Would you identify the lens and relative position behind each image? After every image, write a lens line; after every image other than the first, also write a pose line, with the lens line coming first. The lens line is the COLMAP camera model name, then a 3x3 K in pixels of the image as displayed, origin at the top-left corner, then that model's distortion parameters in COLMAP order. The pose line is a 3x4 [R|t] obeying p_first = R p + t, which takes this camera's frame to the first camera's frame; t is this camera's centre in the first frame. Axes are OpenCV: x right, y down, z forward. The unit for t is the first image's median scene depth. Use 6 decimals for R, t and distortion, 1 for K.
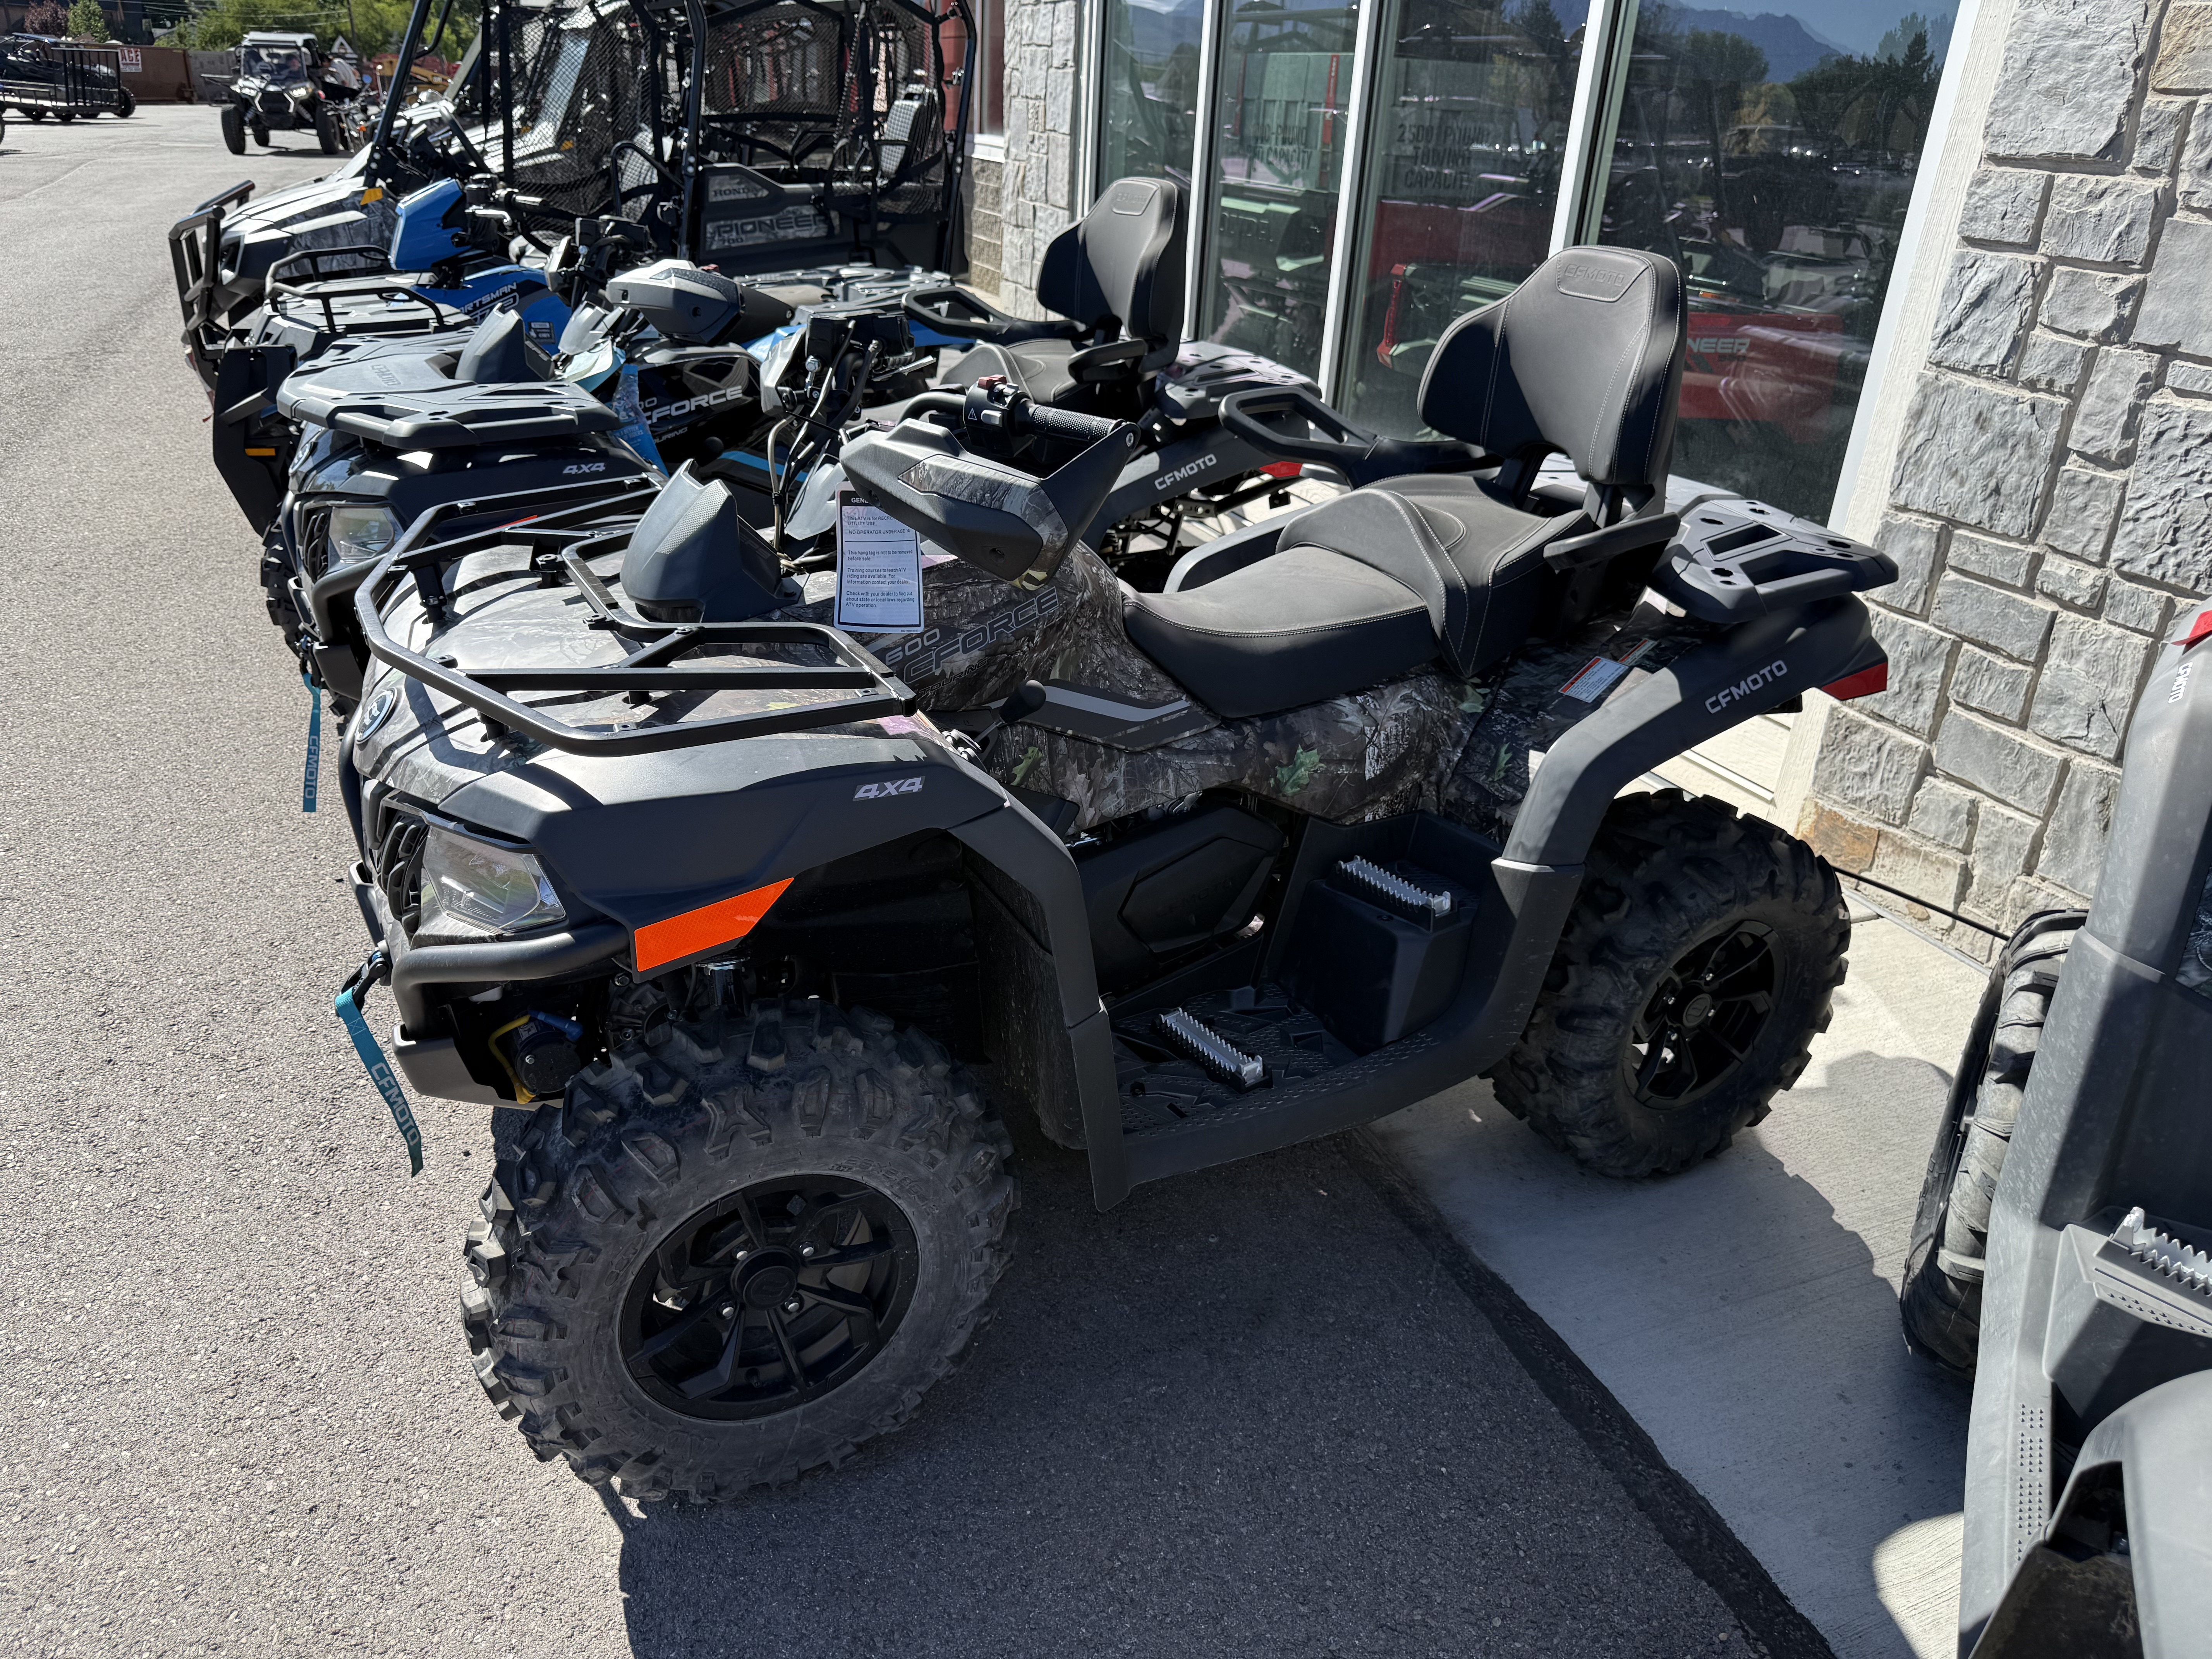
lens RADIAL K [[1601.9, 0, 1092.1], [0, 1601.9, 847.9], [0, 0, 1]] dist [0.012042, -0.025907]
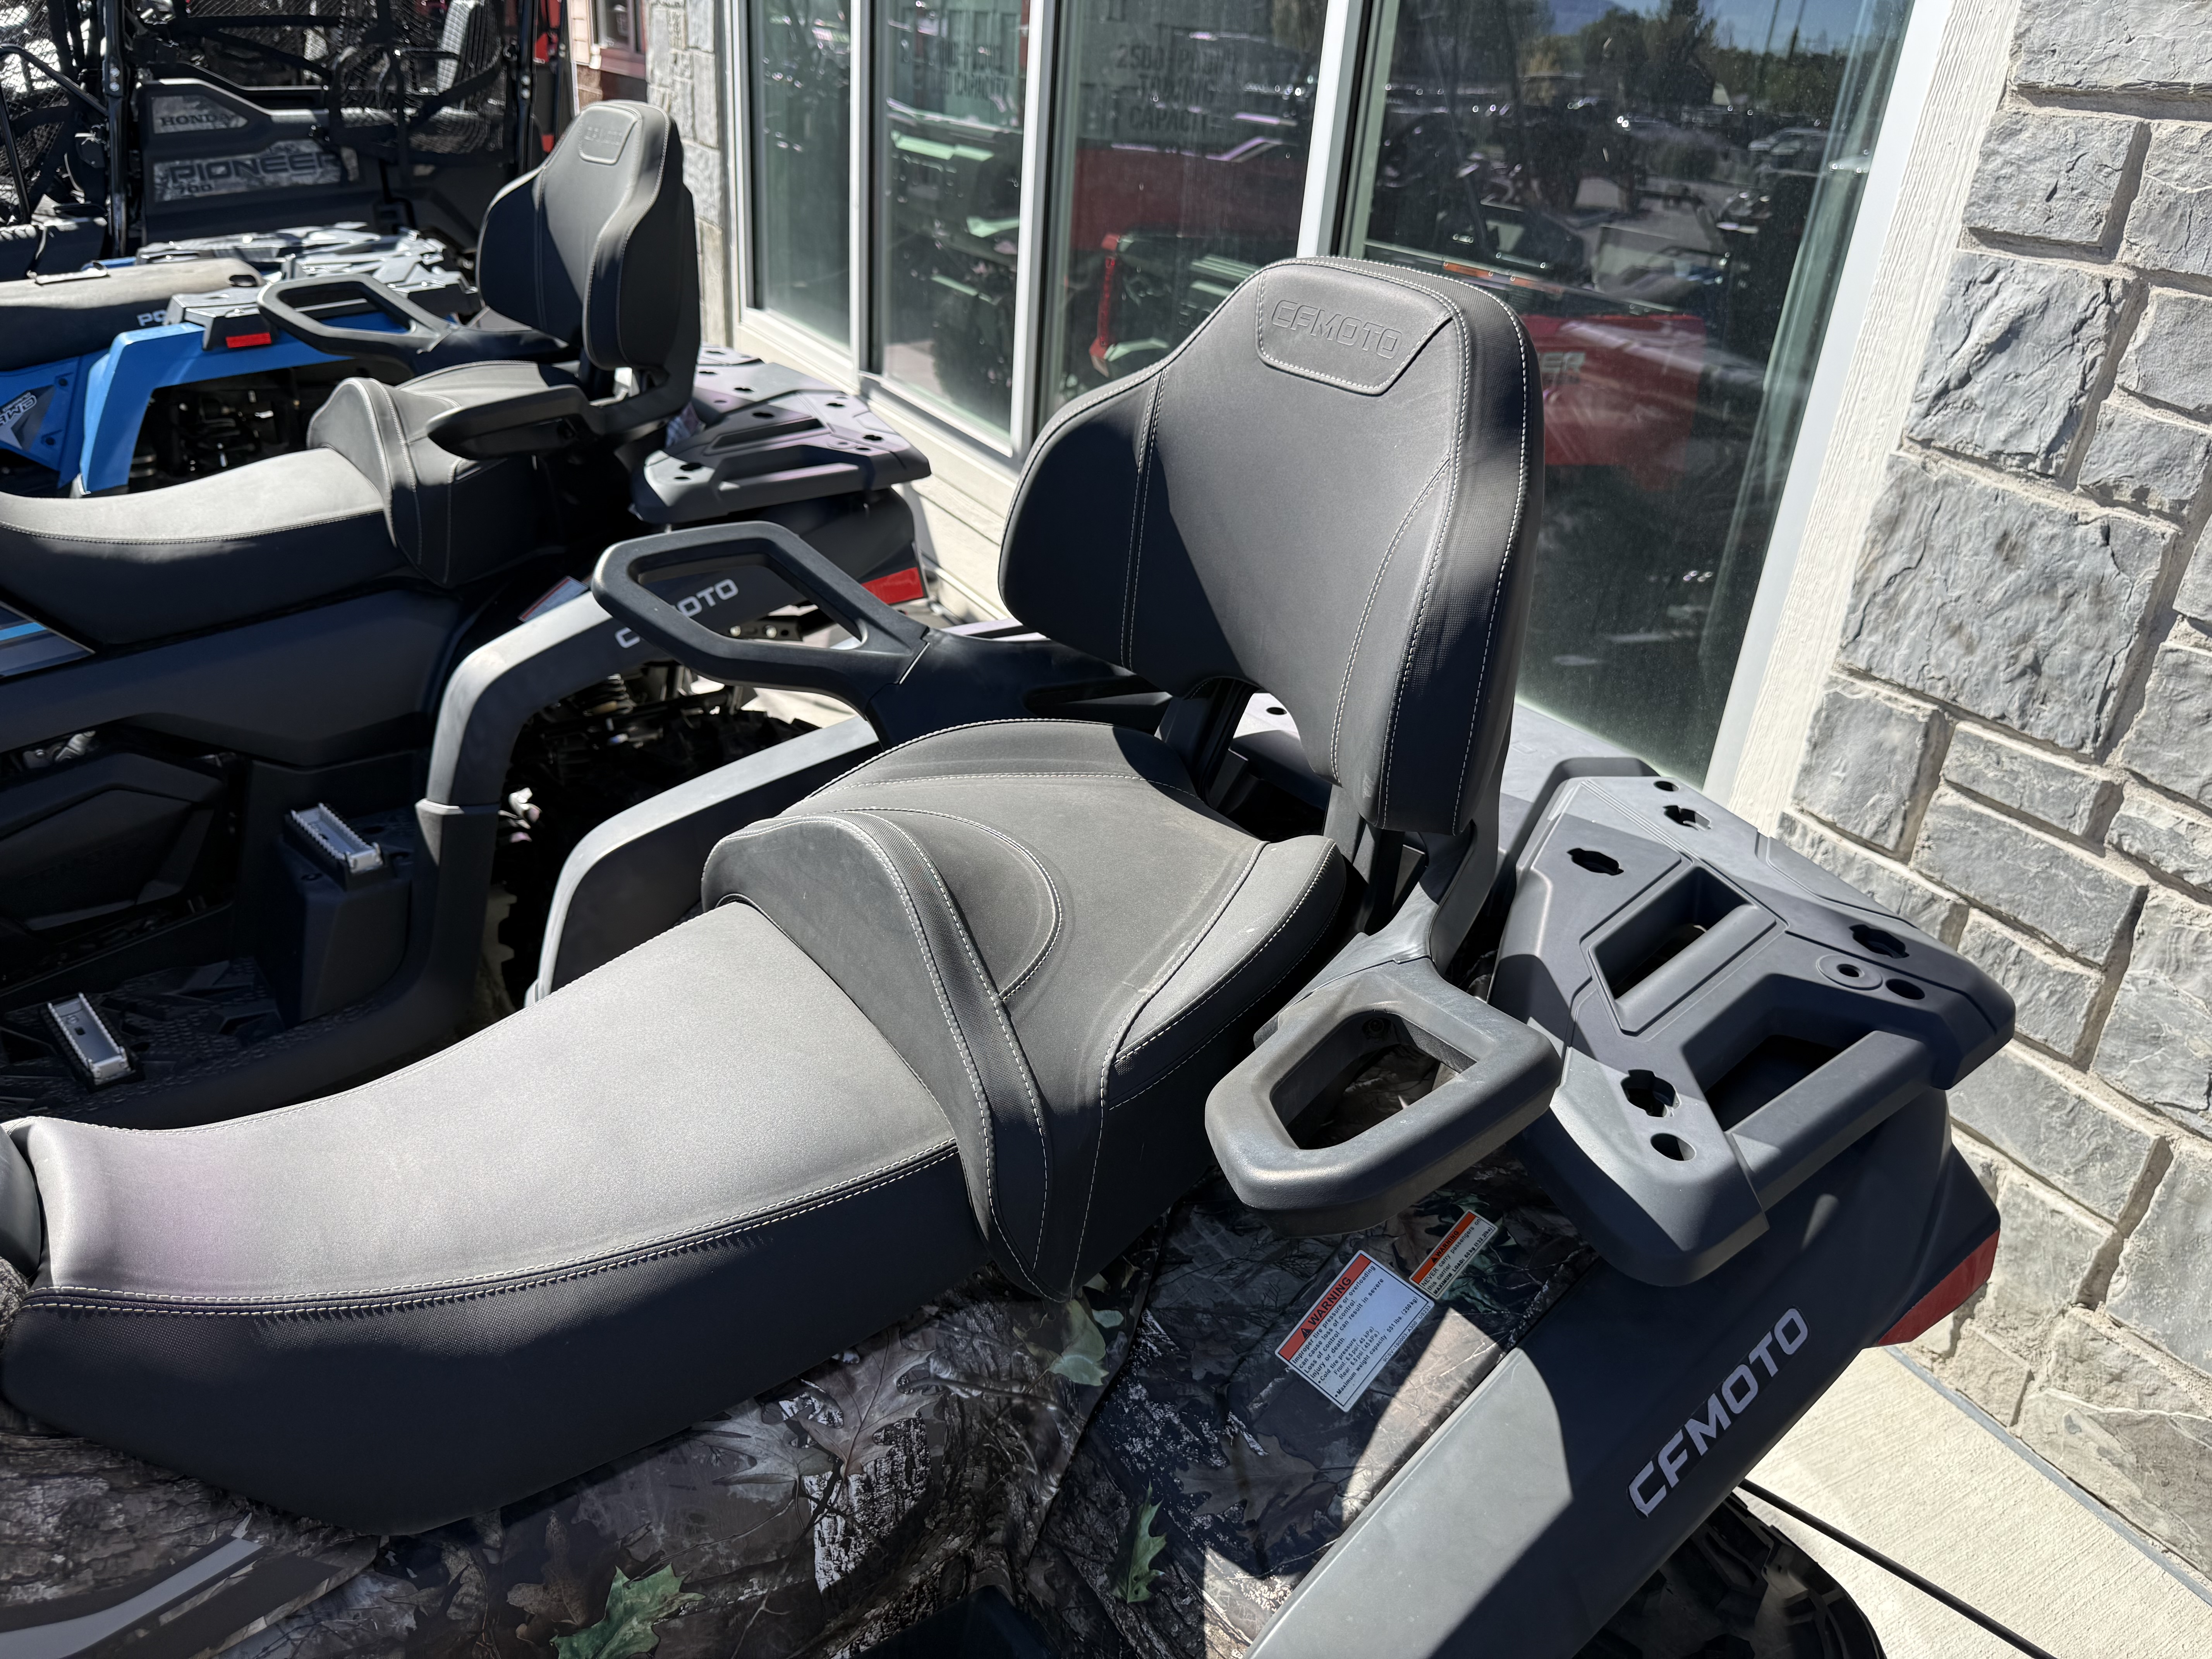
lens RADIAL K [[1601.9, 0, 1108.1], [0, 1601.9, 833.8], [0, 0, 1]] dist [0.012042, -0.025907]
pose [[0.992170, -0.034917, 0.119916, 0.157578], [0.031967, 0.999139, 0.026436, -0.189083], [-0.120736, -0.022395, 0.992432, 0.460841]]
